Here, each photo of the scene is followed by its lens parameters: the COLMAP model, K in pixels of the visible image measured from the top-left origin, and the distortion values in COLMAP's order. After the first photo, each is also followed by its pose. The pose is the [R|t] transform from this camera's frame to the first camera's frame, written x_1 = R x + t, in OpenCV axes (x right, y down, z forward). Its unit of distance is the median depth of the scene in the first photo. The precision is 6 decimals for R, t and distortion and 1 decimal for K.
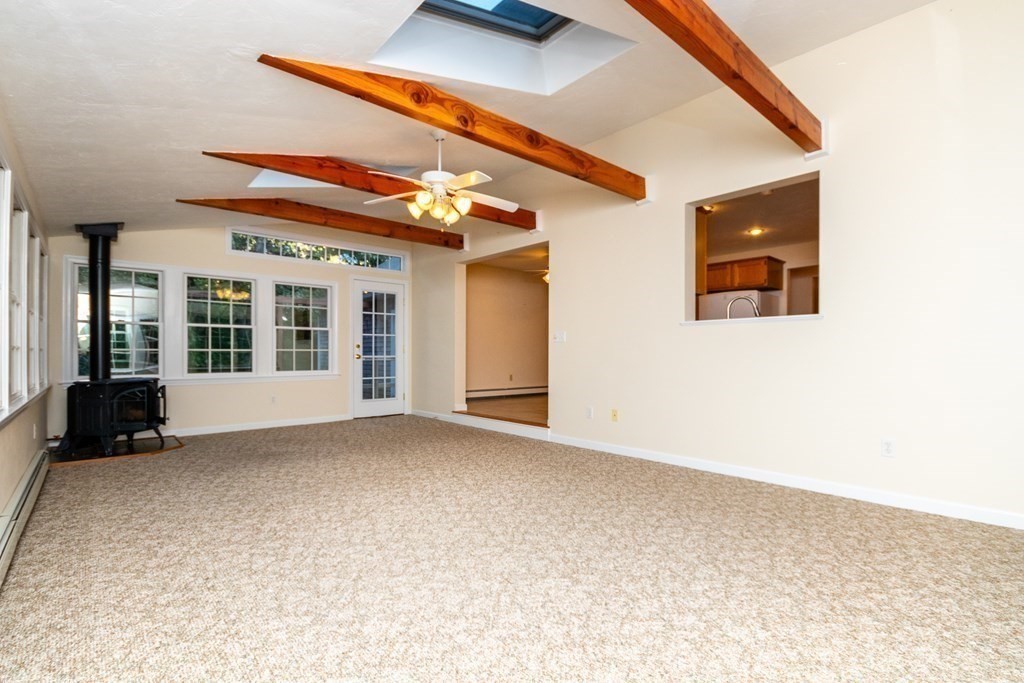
lens RADIAL K [[475.6, 0, 516.2], [0, 475.6, 347.1], [0, 0, 1]] dist [-0.002588, -0.000486]
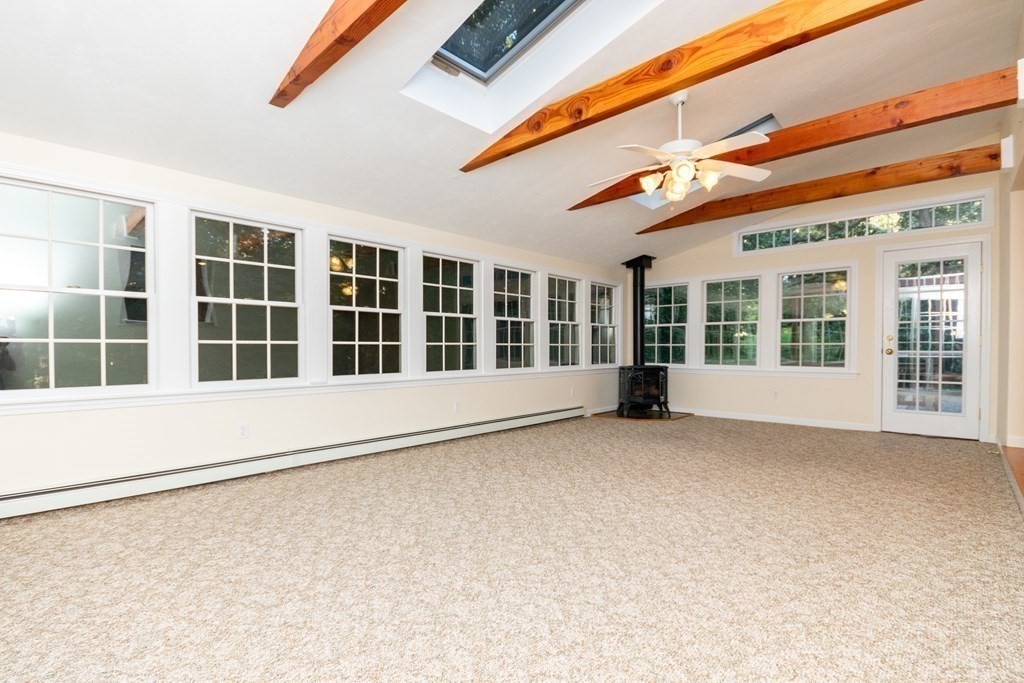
lens RADIAL K [[475.6, 0, 516.2], [0, 475.6, 347.1], [0, 0, 1]] dist [-0.002588, -0.000486]
pose [[0.093386, -0.000785, -0.995630, 0.635513], [0.013123, 0.999914, 0.000442, 0.006724], [0.995543, -0.013107, 0.093388, 0.568961]]
